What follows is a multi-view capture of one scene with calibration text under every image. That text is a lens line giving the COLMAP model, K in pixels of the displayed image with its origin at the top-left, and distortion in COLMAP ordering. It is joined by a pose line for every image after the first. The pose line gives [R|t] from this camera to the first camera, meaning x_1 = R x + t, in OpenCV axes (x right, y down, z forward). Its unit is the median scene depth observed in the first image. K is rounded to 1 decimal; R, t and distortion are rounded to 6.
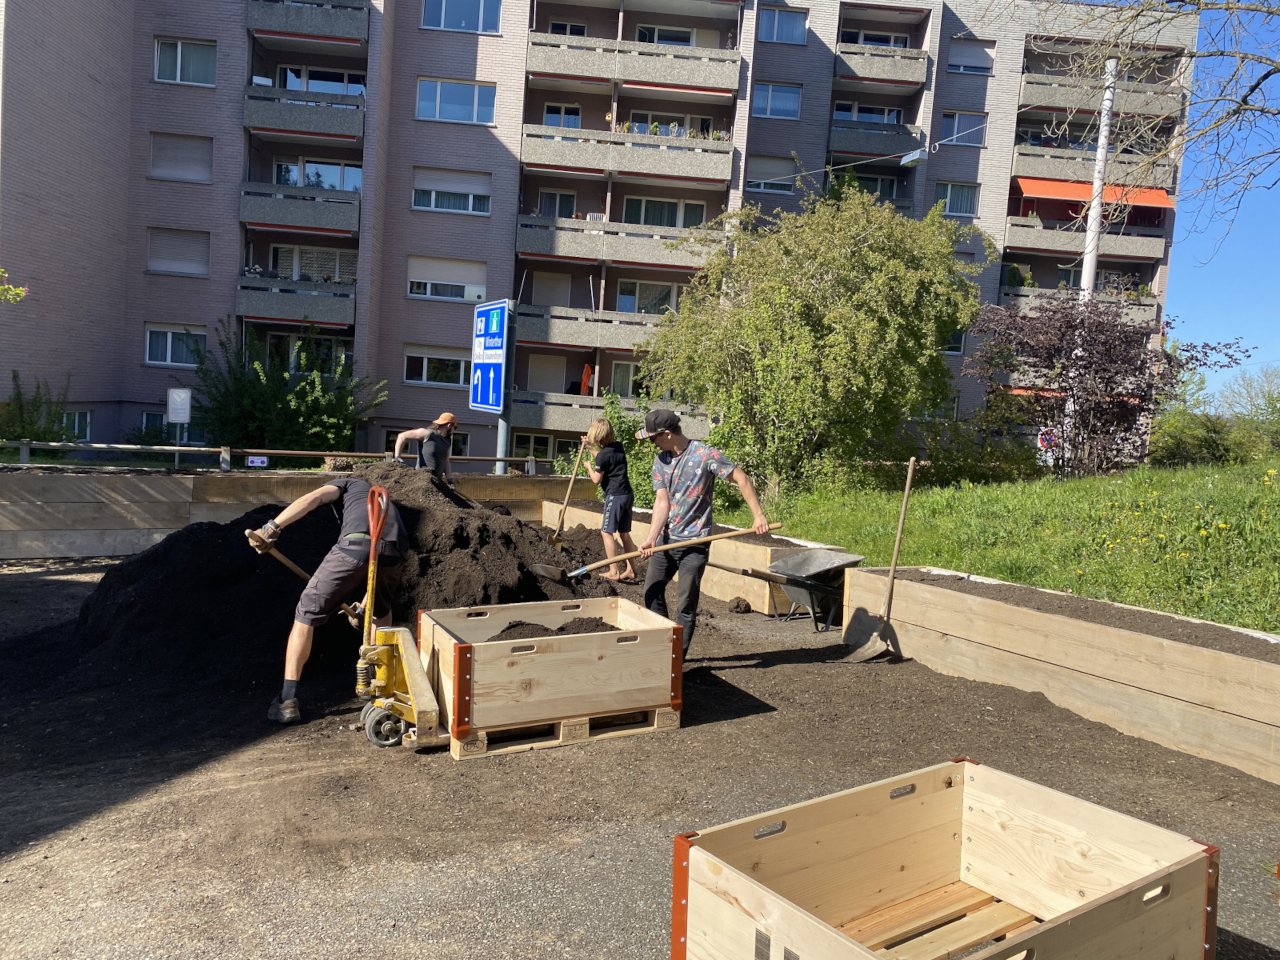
lens RADIAL K [[959.9, 0, 636.0], [0, 959.9, 482.8], [0, 0, 1]] dist [-0.004849, -0.008711]
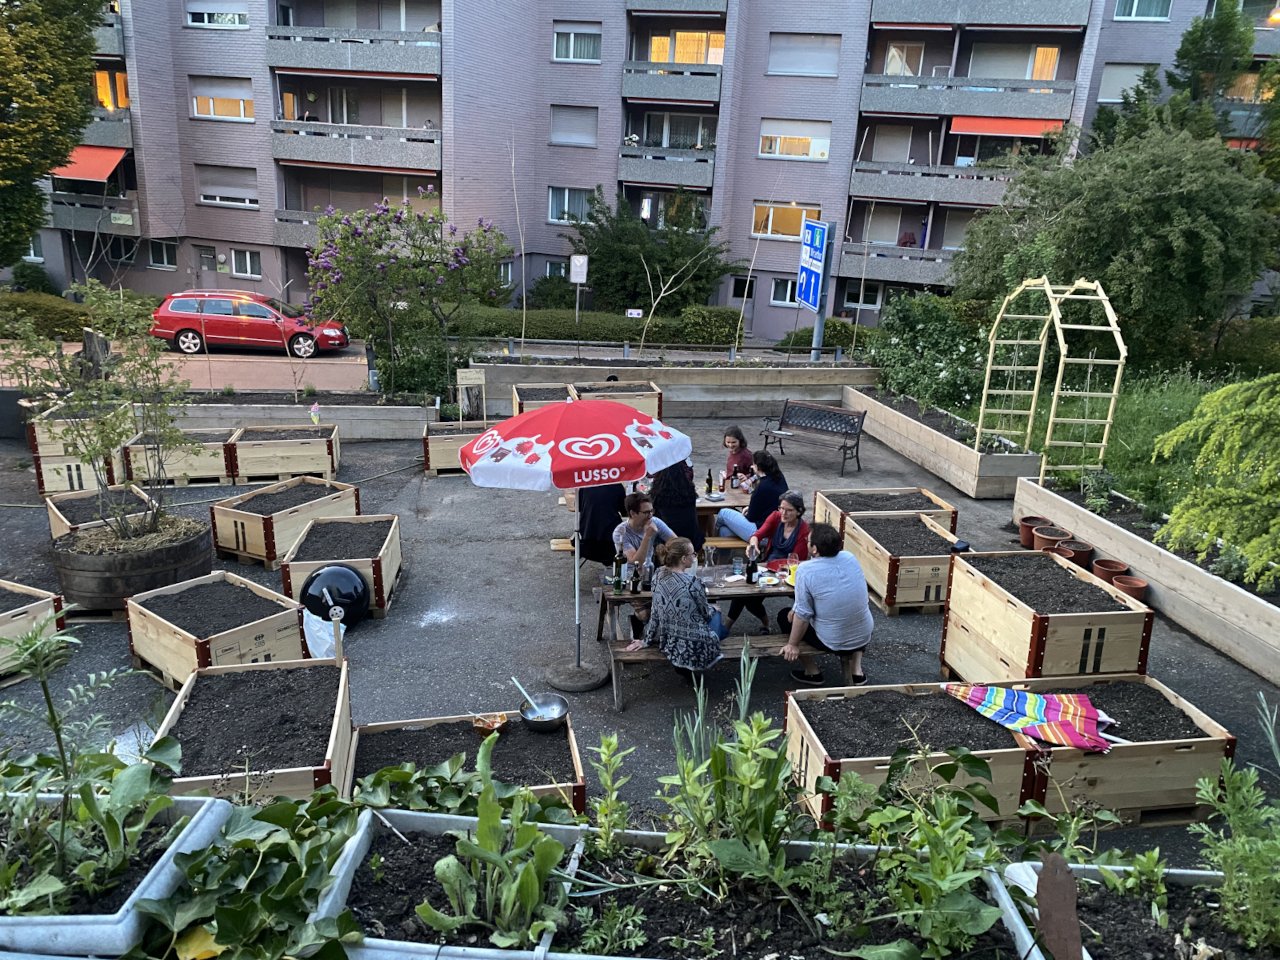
lens RADIAL K [[965.0, 0, 640.1], [0, 965.0, 467.0], [0, 0, 1]] dist [0.023941, -0.022222]
pose [[0.938069, 0.089466, -0.334697, 0.045967], [-0.023960, 0.980522, 0.194944, -0.058422], [0.345618, -0.174851, 0.921941, -0.167555]]
